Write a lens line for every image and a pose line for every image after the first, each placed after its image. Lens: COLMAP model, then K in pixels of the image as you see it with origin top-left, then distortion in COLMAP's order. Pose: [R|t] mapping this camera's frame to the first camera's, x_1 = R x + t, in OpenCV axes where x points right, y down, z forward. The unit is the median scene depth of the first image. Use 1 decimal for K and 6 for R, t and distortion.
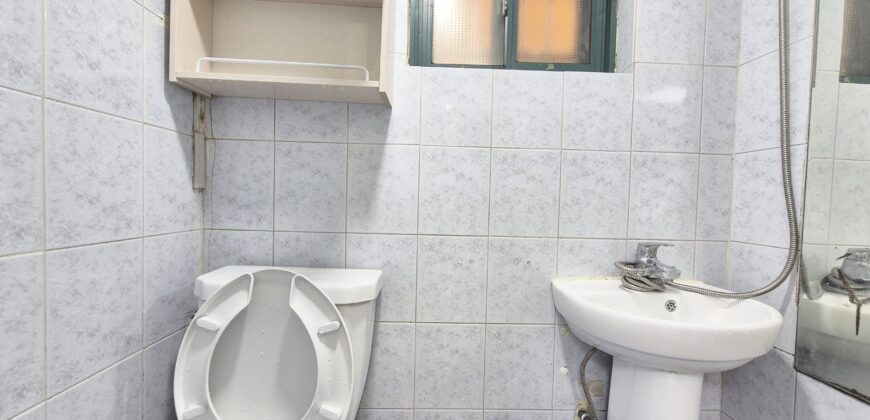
lens RADIAL K [[358.0, 0, 436.2], [0, 358.0, 213.1], [0, 0, 1]] dist [0.000006, -0.000576]
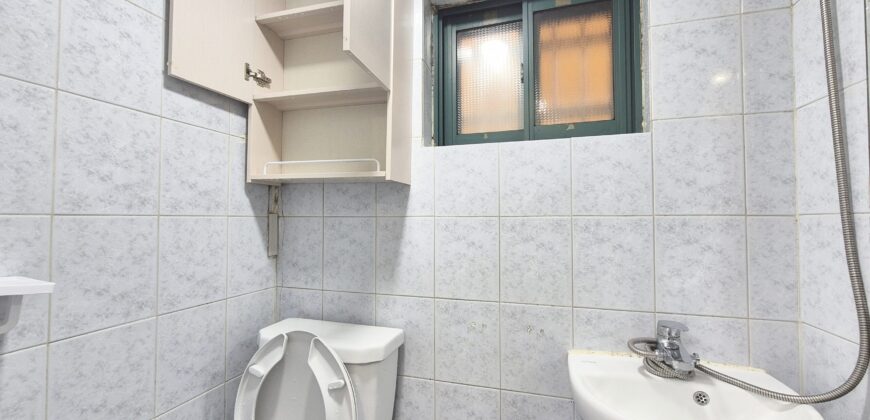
lens RADIAL K [[358.0, 0, 443.1], [0, 358.0, 208.9], [0, 0, 1]] dist [0.000006, -0.000576]
pose [[0.946718, -0.034318, -0.320229, 0.340060], [0.013877, 0.997730, -0.065898, -0.141765], [0.321763, 0.057943, 0.945045, -0.041026]]
